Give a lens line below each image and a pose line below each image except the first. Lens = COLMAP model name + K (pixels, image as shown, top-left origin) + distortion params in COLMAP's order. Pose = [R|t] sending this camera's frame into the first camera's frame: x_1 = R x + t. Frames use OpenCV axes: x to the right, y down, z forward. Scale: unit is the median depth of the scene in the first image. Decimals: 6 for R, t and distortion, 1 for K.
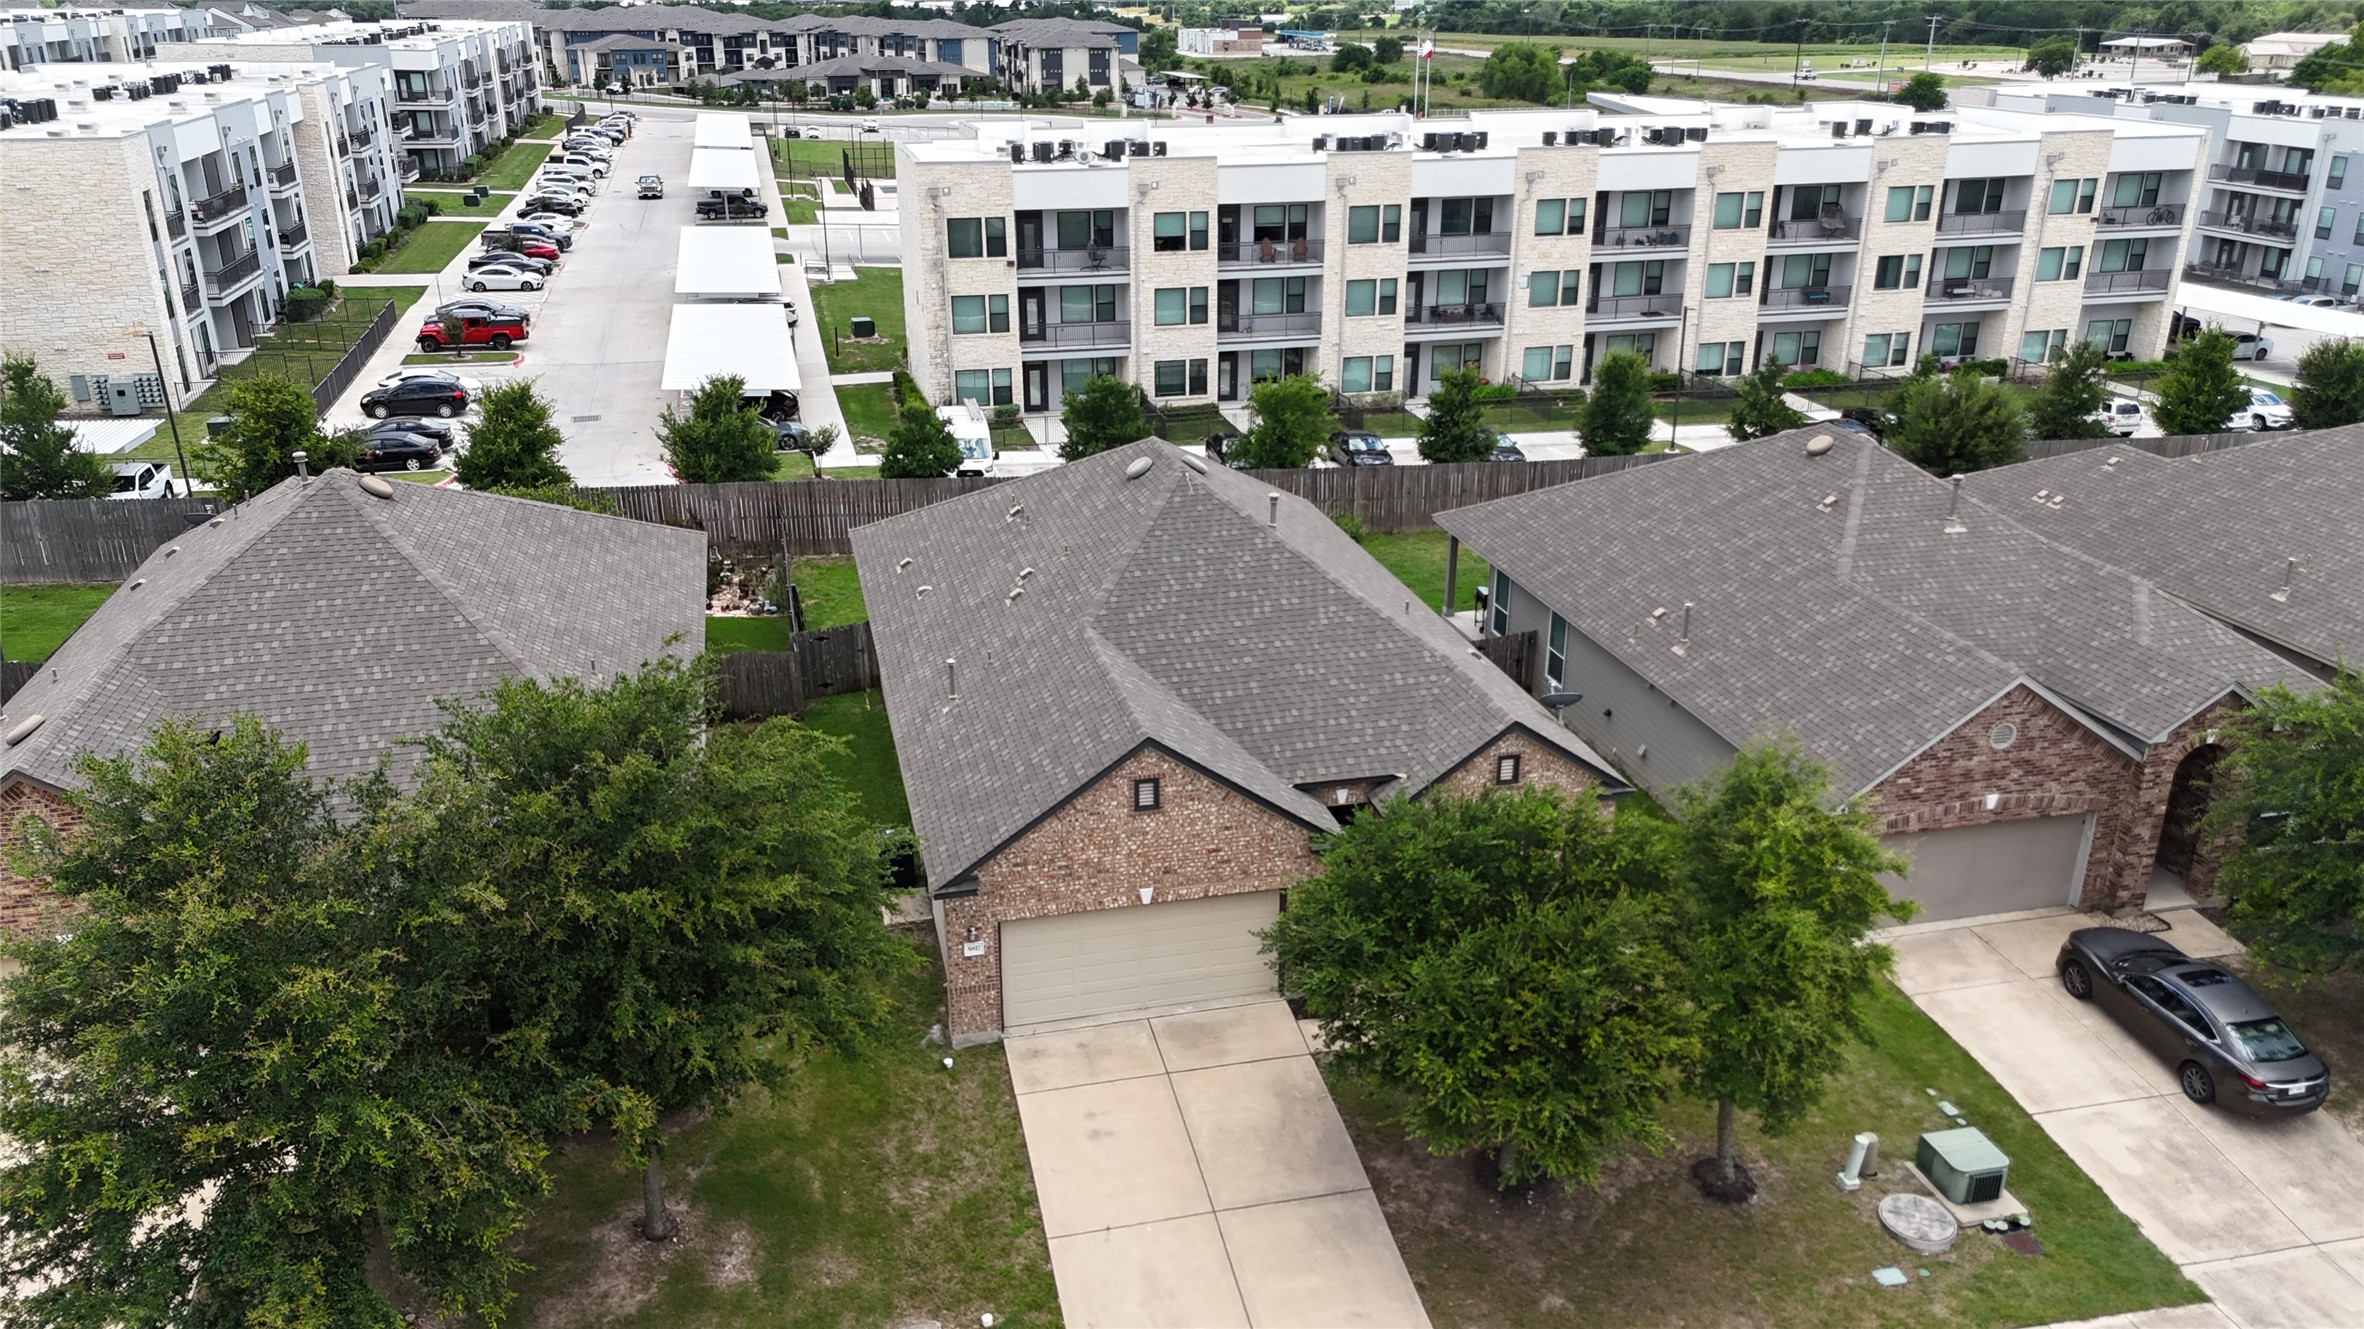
lens RADIAL K [[1730.6, 0, 1187.7], [0, 1730.6, 661.0], [0, 0, 1]] dist [0.075750, -0.075619]
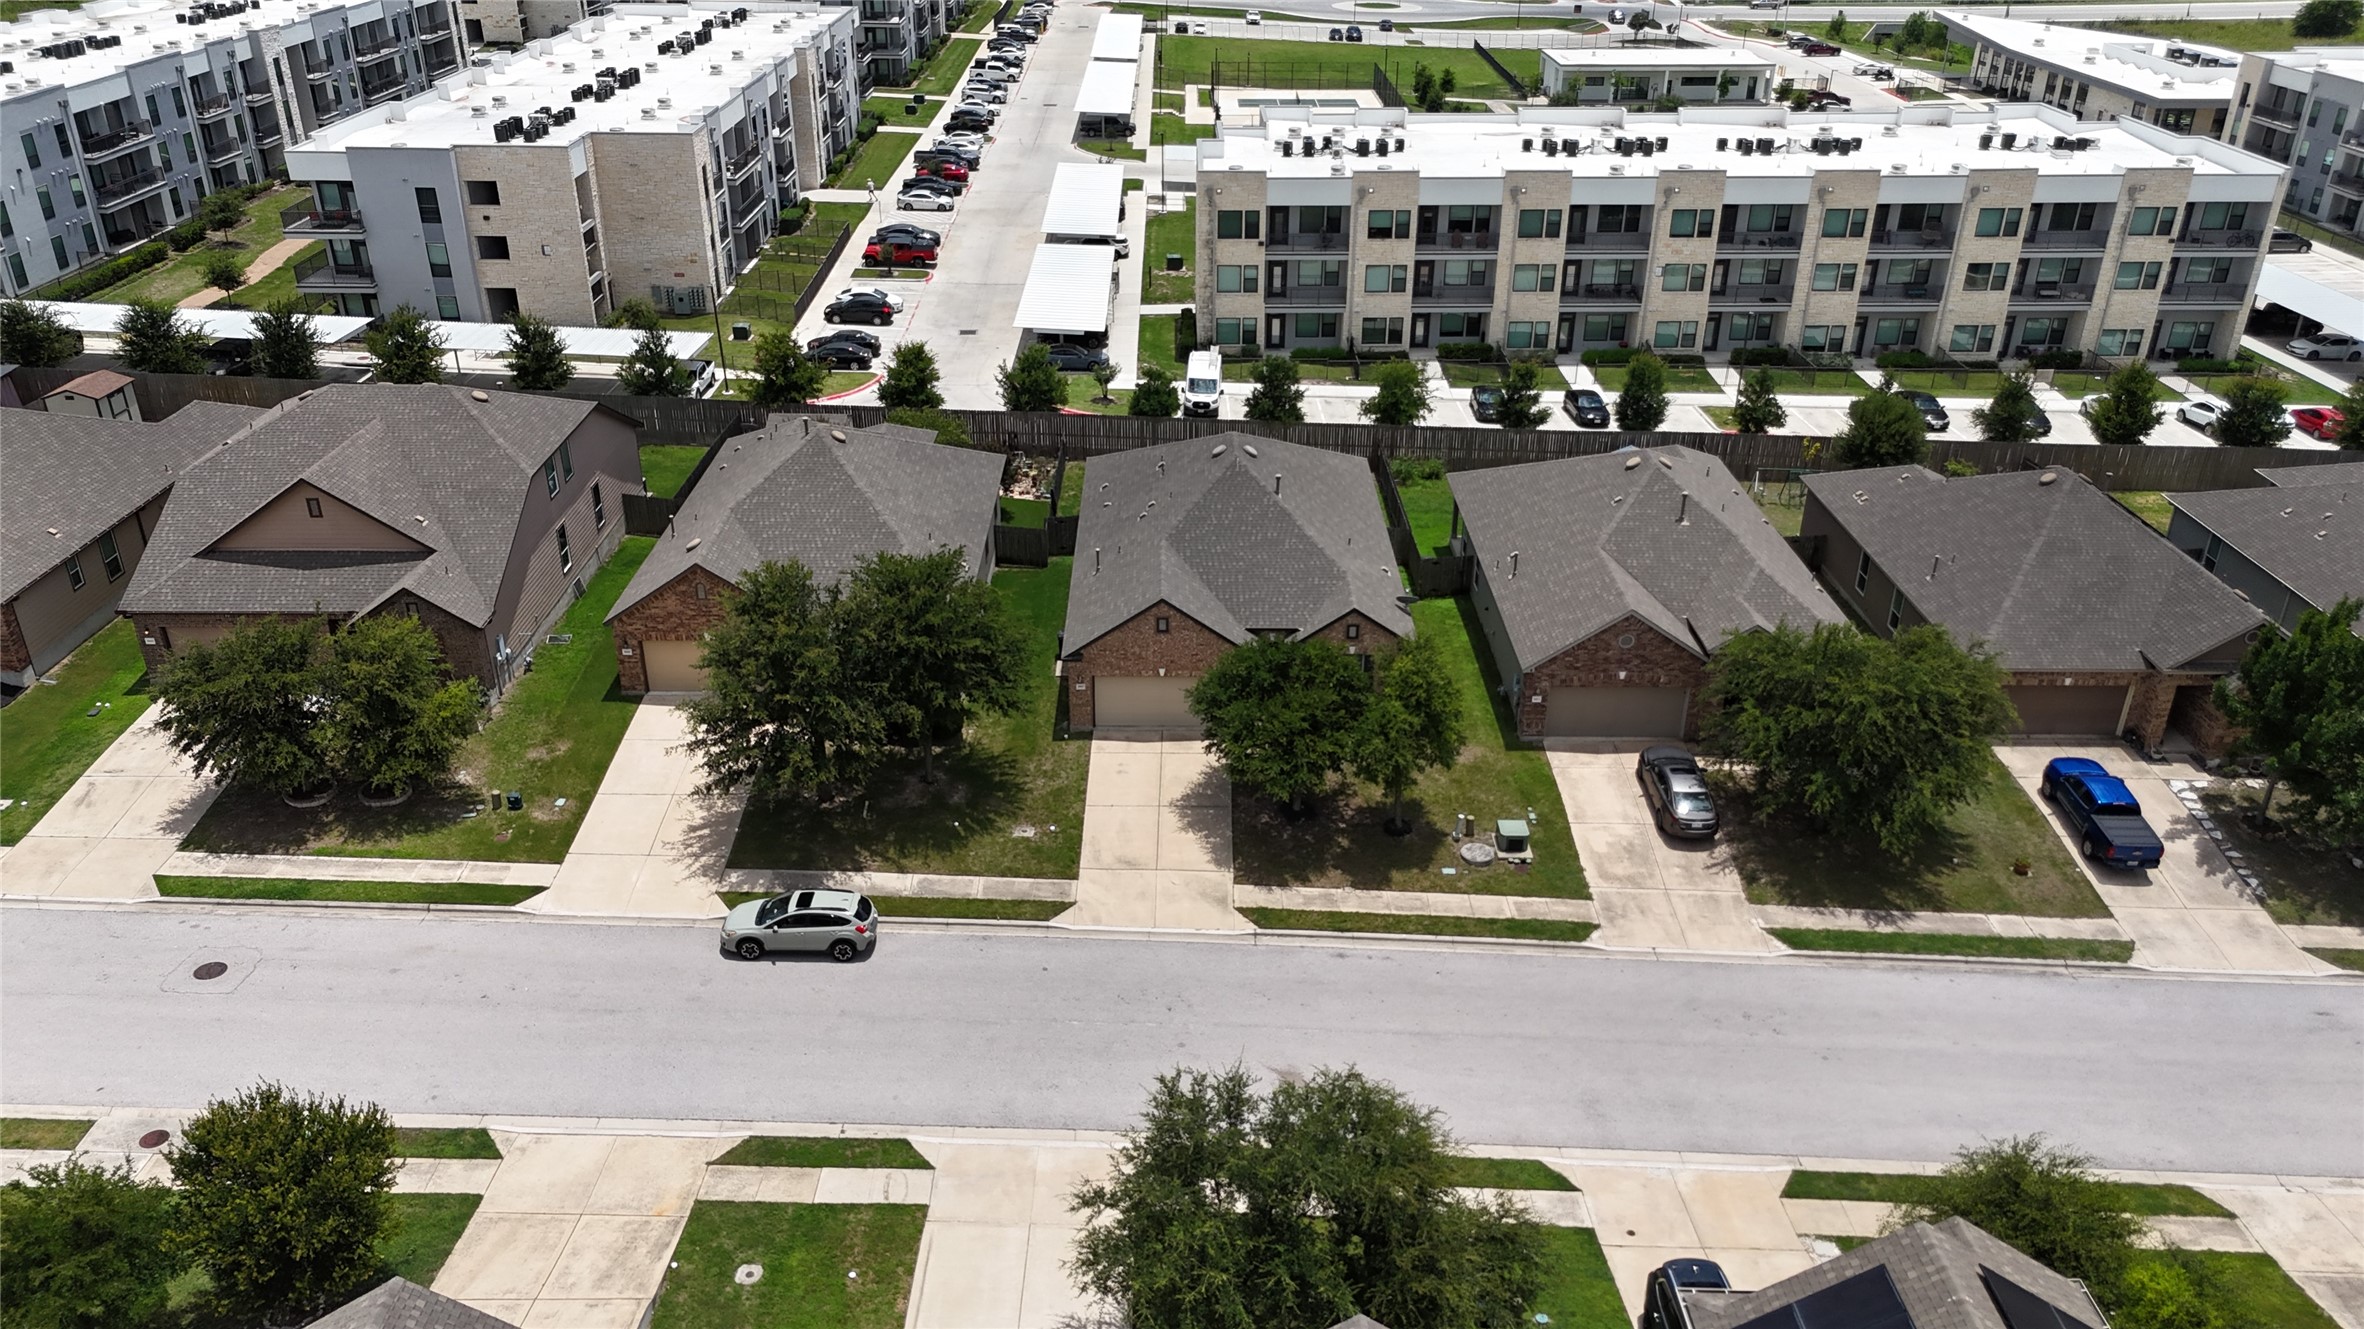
lens RADIAL K [[1733.3, 0, 1193.1], [0, 1733.3, 664.5], [0, 0, 1]] dist [0.037231, -0.004918]
pose [[0.972853, 0.109154, -0.204063, 0.156724], [-0.088771, 0.990339, 0.106529, -0.036469], [0.213720, -0.085522, 0.973144, -0.371929]]
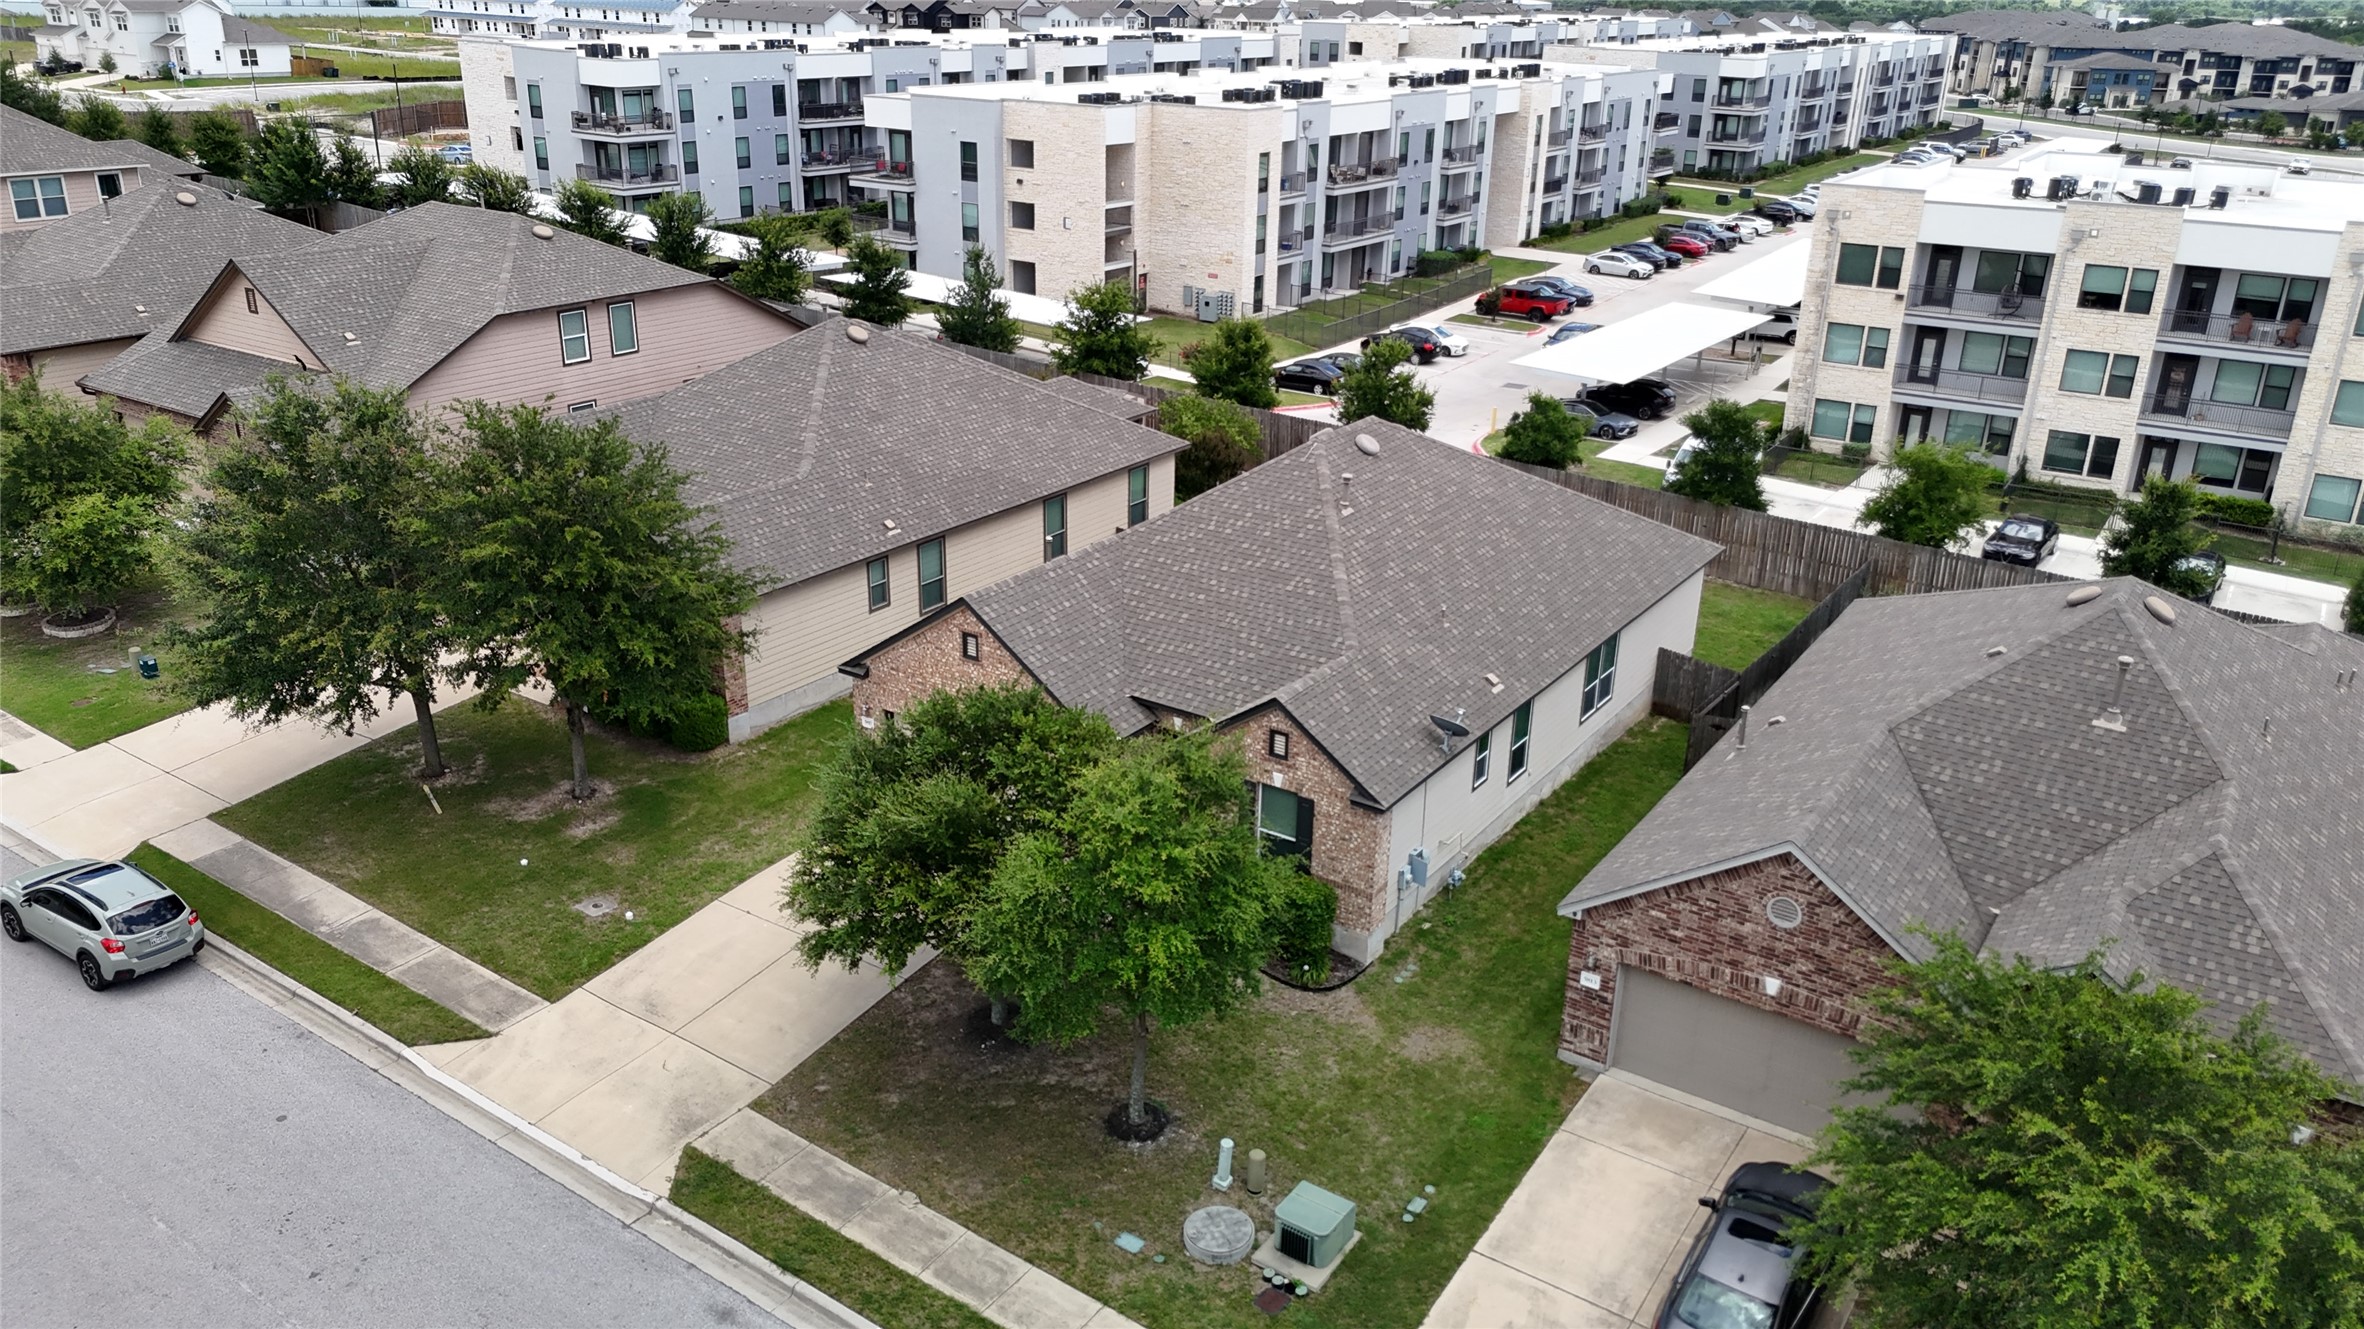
lens RADIAL K [[1730.6, 0, 1187.7], [0, 1730.6, 661.0], [0, 0, 1]] dist [0.075750, -0.075619]
pose [[0.676259, 0.283410, -0.679965, 0.320766], [-0.287829, 0.951315, 0.110249, -0.032842], [0.678107, 0.121157, 0.724908, 0.069956]]
